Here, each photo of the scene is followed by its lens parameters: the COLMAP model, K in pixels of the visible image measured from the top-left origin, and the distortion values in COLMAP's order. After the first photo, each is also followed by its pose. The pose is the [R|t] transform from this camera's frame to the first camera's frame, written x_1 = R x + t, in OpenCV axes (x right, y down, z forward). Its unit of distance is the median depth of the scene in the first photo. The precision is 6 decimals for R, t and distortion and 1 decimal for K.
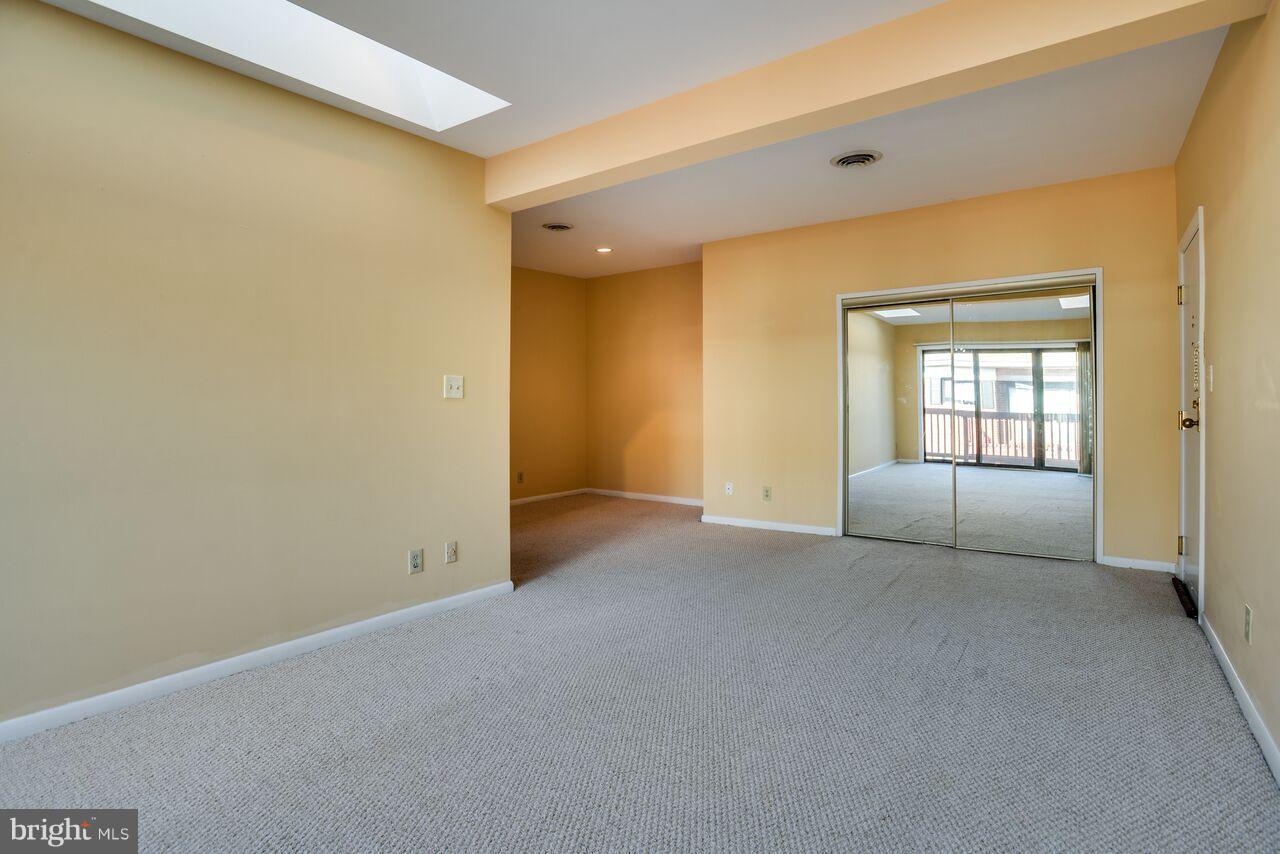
lens RADIAL K [[633.5, 0, 640.9], [0, 633.5, 417.6], [0, 0, 1]] dist [-0.016918, -0.000600]
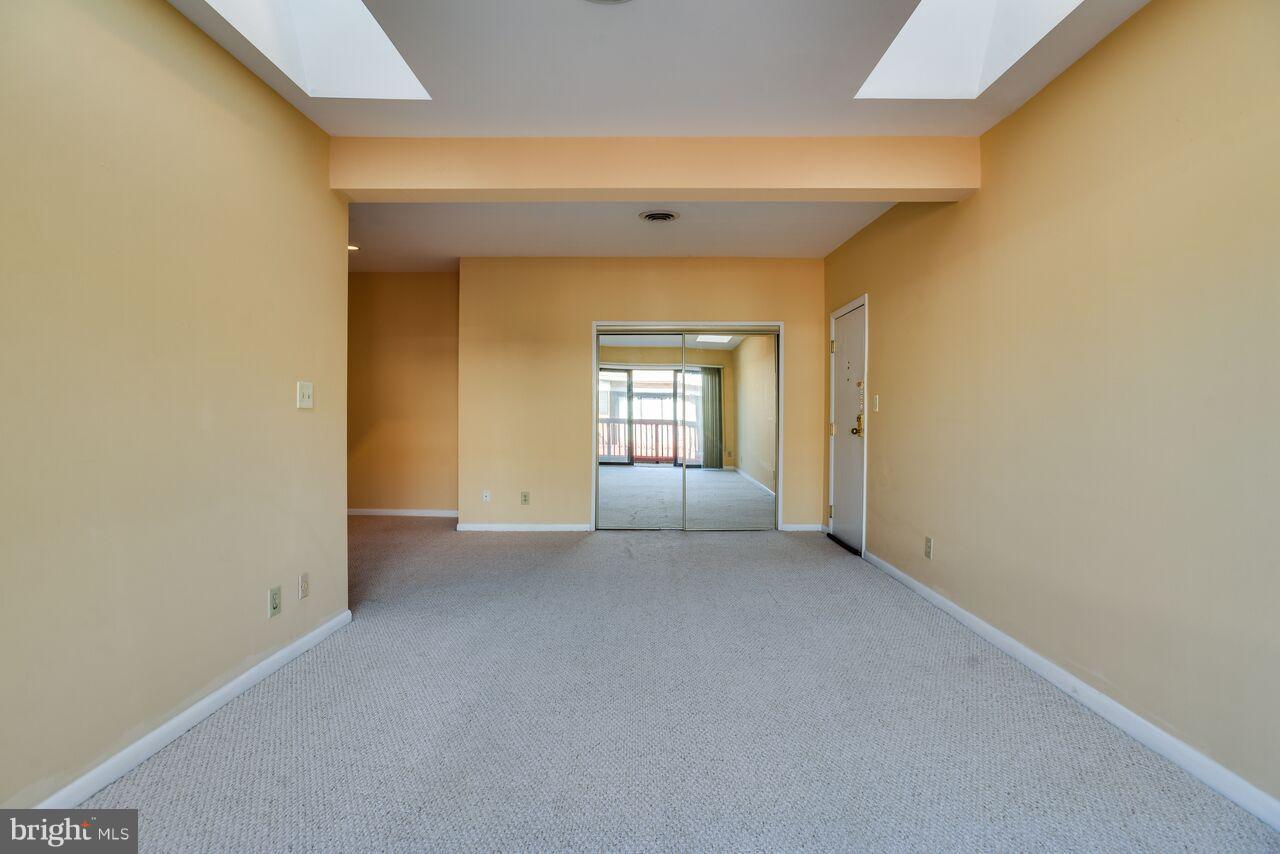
lens RADIAL K [[639.6, 0, 640.2], [0, 639.6, 418.8], [0, 0, 1]] dist [-0.073116, 0.027495]
pose [[0.803479, 0.002902, 0.595326, -0.336147], [-0.000446, 0.999991, -0.004272, -0.010295], [-0.595333, 0.003167, 0.803473, 0.027034]]
